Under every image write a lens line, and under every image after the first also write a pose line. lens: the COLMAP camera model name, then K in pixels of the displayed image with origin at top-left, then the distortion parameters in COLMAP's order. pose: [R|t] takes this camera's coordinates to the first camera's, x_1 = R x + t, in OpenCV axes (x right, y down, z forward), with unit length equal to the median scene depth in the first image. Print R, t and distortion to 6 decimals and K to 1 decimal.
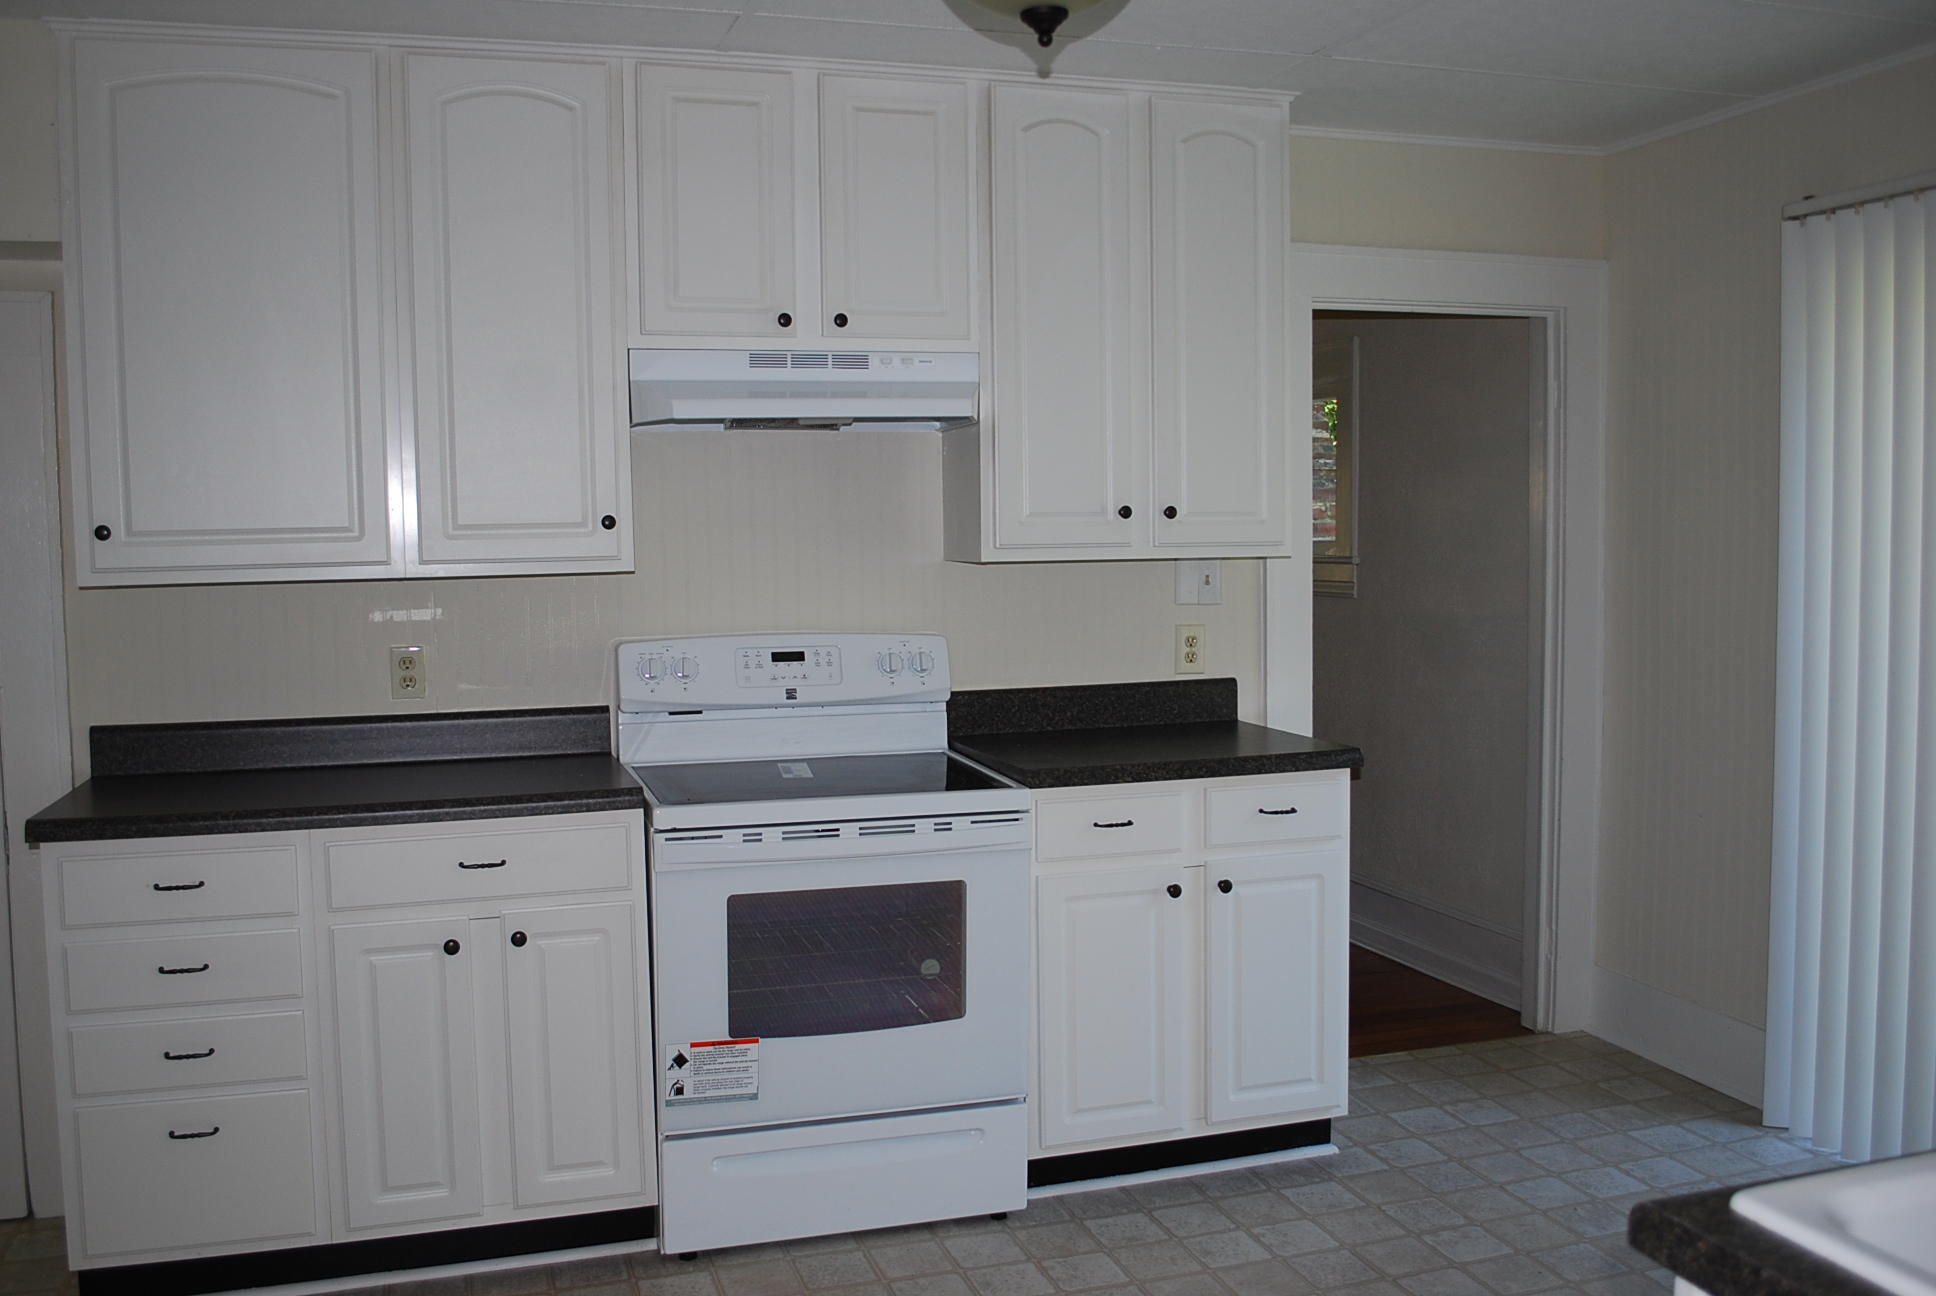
lens RADIAL K [[1735.3, 0, 945.0], [0, 1735.3, 639.1], [0, 0, 1]] dist [-0.042045, -0.006306]
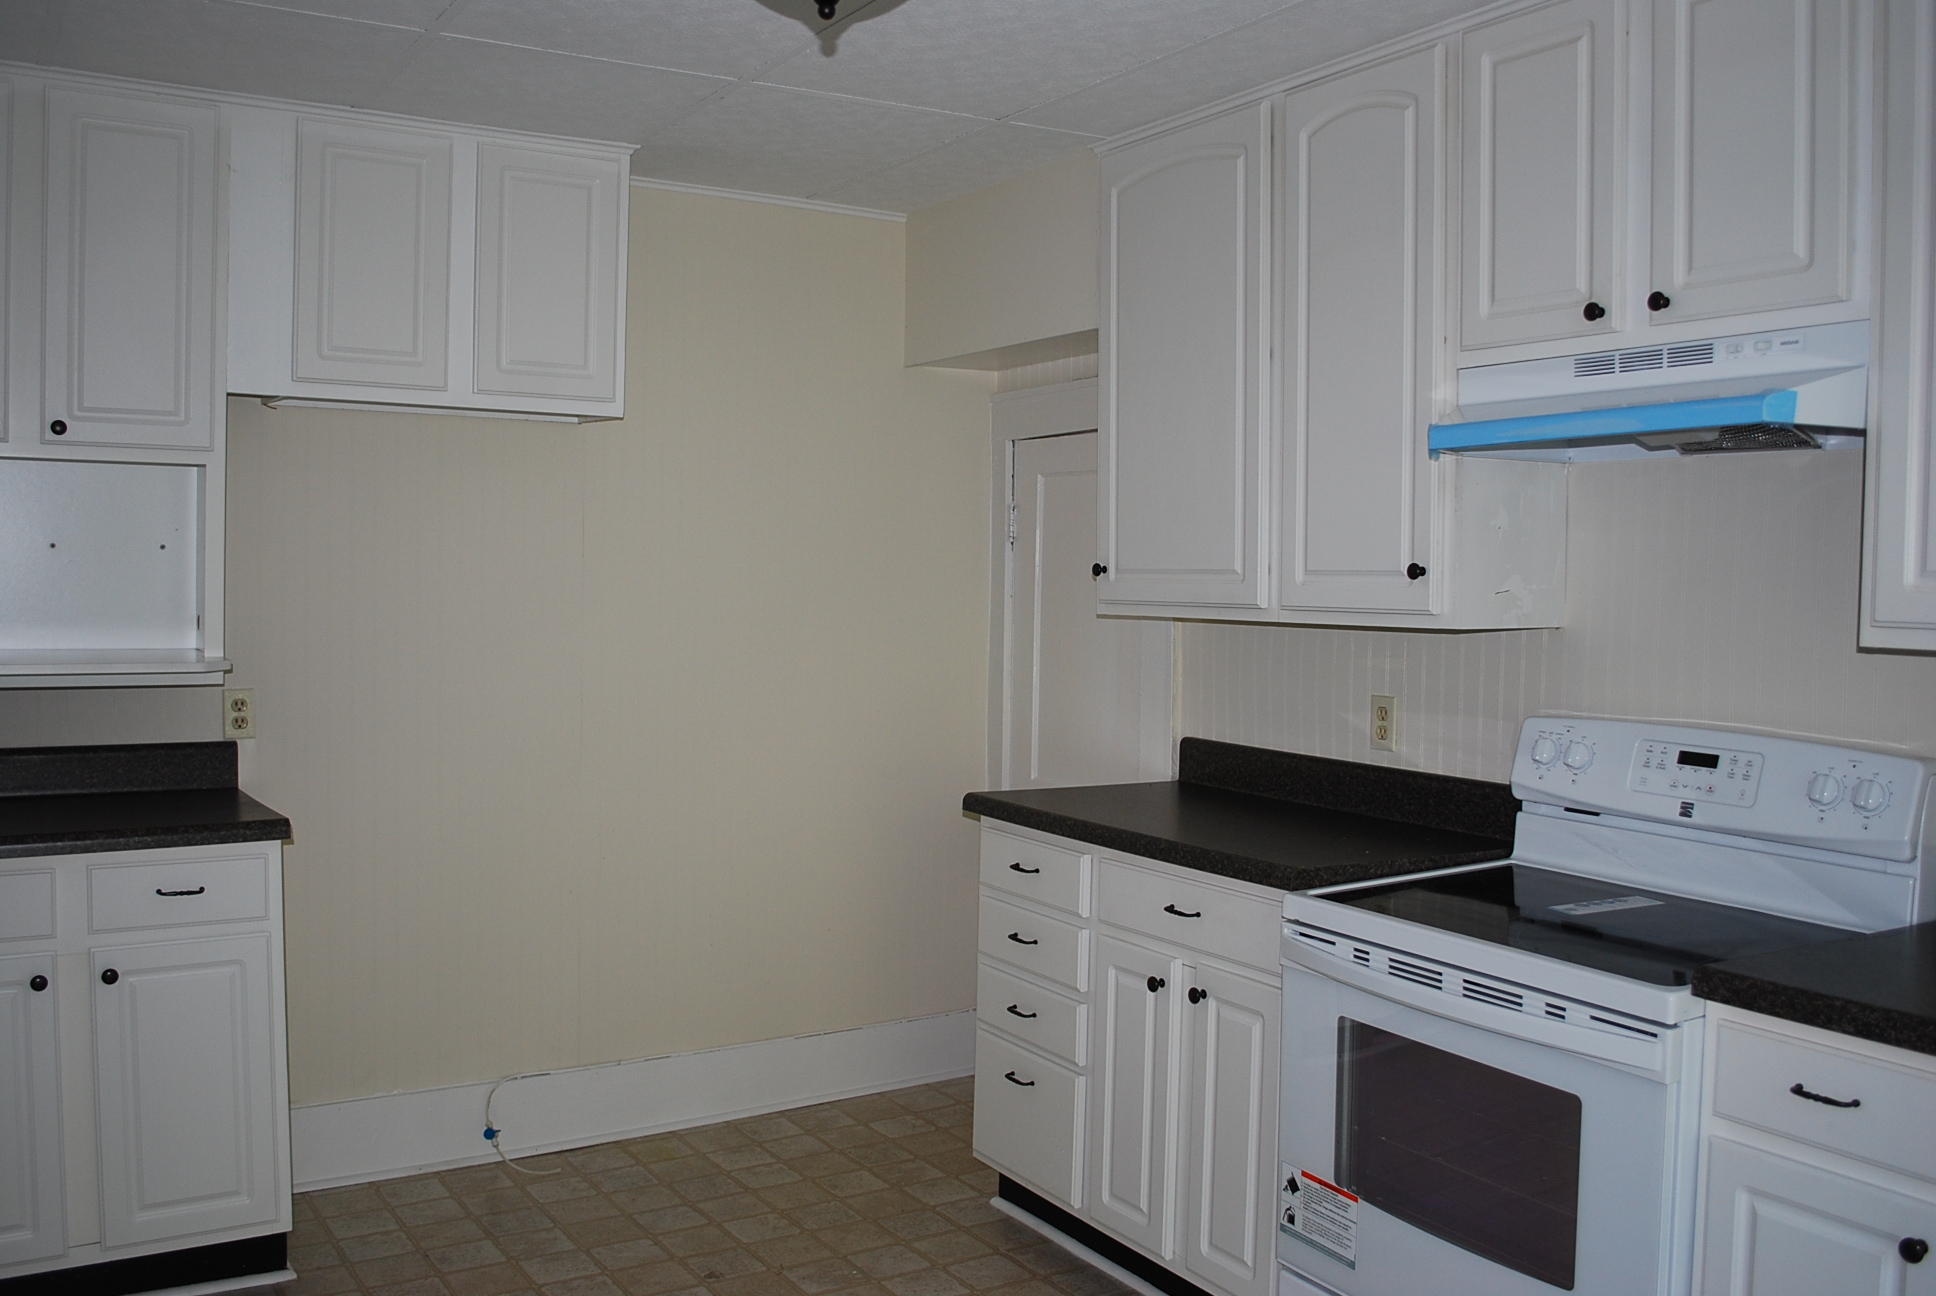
lens RADIAL K [[1694.8, 0, 968.0], [0, 1694.8, 648.0], [0, 0, 1]] dist [-0.067247, 0.001317]
pose [[0.238706, 0.064569, -0.968943, 0.547945], [-0.075409, 0.996007, 0.047795, -0.050080], [0.968160, 0.061658, 0.242622, 0.549175]]
